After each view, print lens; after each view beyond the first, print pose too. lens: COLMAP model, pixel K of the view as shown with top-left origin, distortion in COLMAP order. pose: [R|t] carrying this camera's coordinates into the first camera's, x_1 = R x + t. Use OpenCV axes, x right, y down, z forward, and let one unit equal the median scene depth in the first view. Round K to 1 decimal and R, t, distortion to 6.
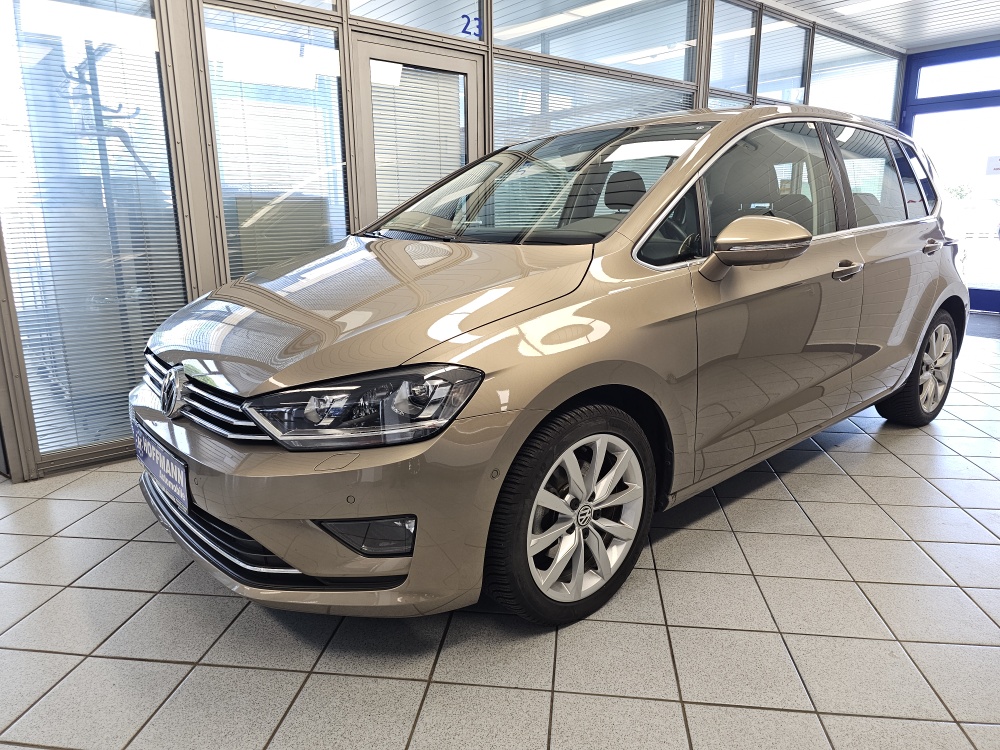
lens RADIAL K [[660.2, 0, 500.0], [0, 660.2, 375.0], [0, 0, 1]] dist [0.040579, -0.050693]
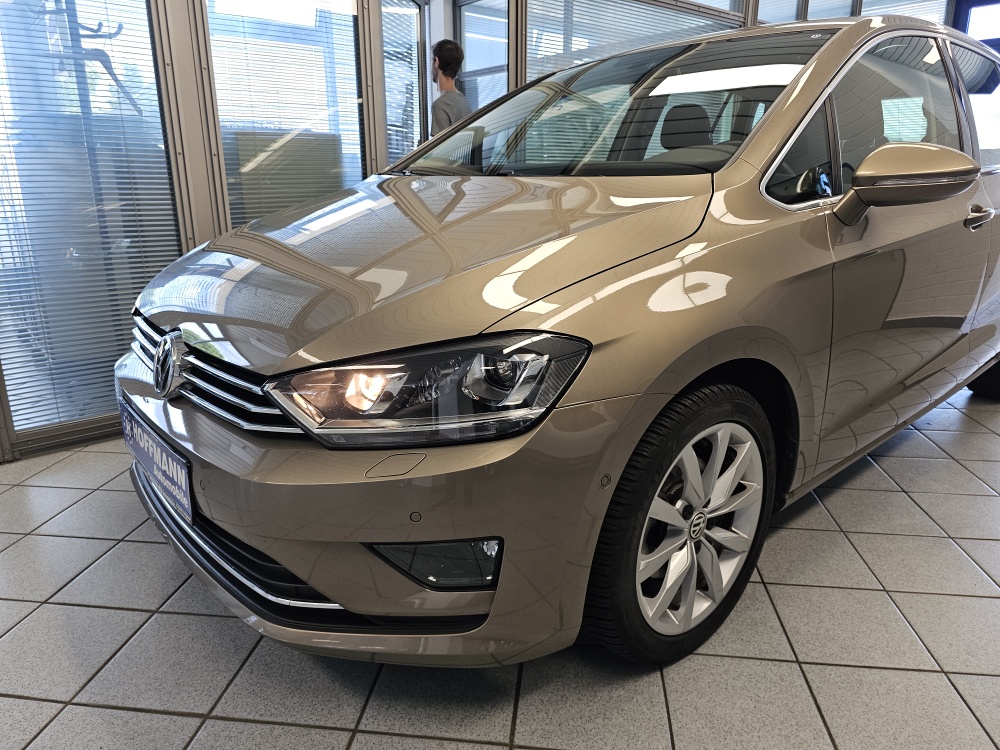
lens RADIAL K [[687.9, 0, 504.6], [0, 687.9, 371.7], [0, 0, 1]] dist [0.022373, -0.031518]
pose [[0.999993, 0.003319, -0.001909, -0.097926], [-0.003222, 0.998808, 0.048703, -0.007598], [0.002068, -0.048696, 0.998811, 0.194327]]
